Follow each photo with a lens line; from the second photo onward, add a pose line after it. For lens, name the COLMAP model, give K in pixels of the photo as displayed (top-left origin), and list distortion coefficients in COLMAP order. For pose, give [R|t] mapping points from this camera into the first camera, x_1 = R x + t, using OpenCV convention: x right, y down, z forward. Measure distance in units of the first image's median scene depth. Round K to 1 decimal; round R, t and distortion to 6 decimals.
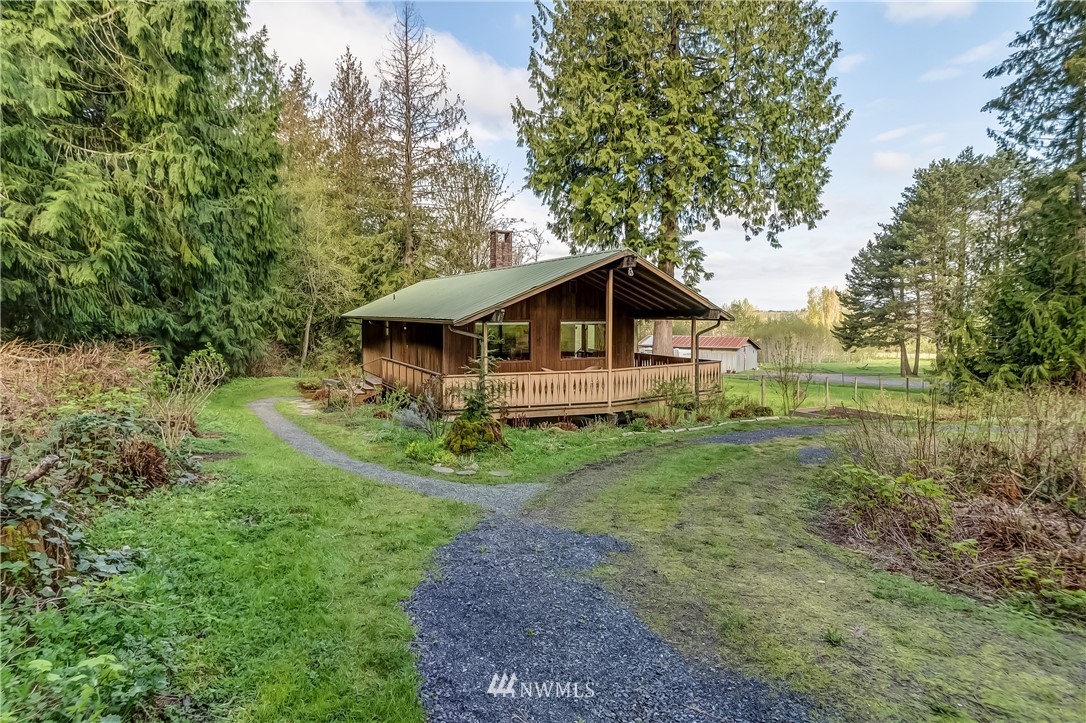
lens RADIAL K [[587.3, 0, 524.2], [0, 587.3, 346.6], [0, 0, 1]] dist [0.001293, -0.007435]
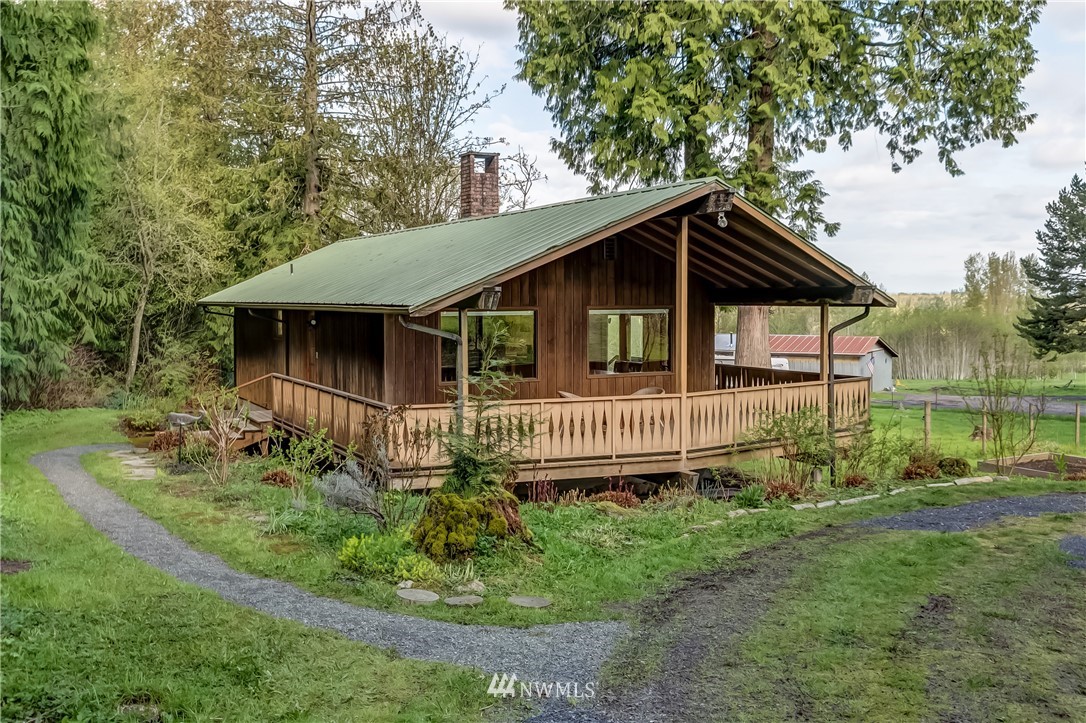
lens RADIAL K [[974.2, 0, 512.6], [0, 974.2, 327.8], [0, 0, 1]] dist [0.000247, -0.017260]
pose [[0.999843, -0.003433, 0.017374, -0.024251], [0.003896, 0.999637, -0.026656, 0.000181], [-0.017276, 0.026720, 0.999494, 0.050796]]
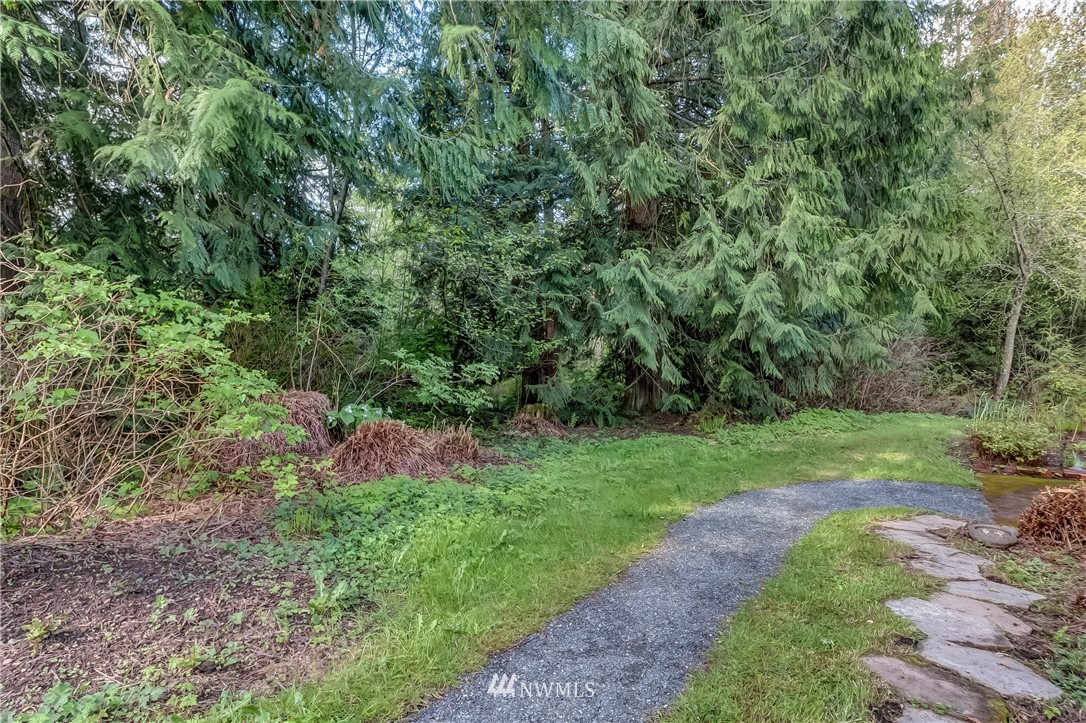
lens RADIAL K [[587.3, 0, 543.4], [0, 587.3, 351.7], [0, 0, 1]] dist [0.001293, -0.007435]
pose [[0.514322, -0.008670, -0.857554, -0.222016], [-0.031969, 0.999060, -0.029274, 0.032155], [0.857001, 0.042471, 0.513561, 0.613735]]
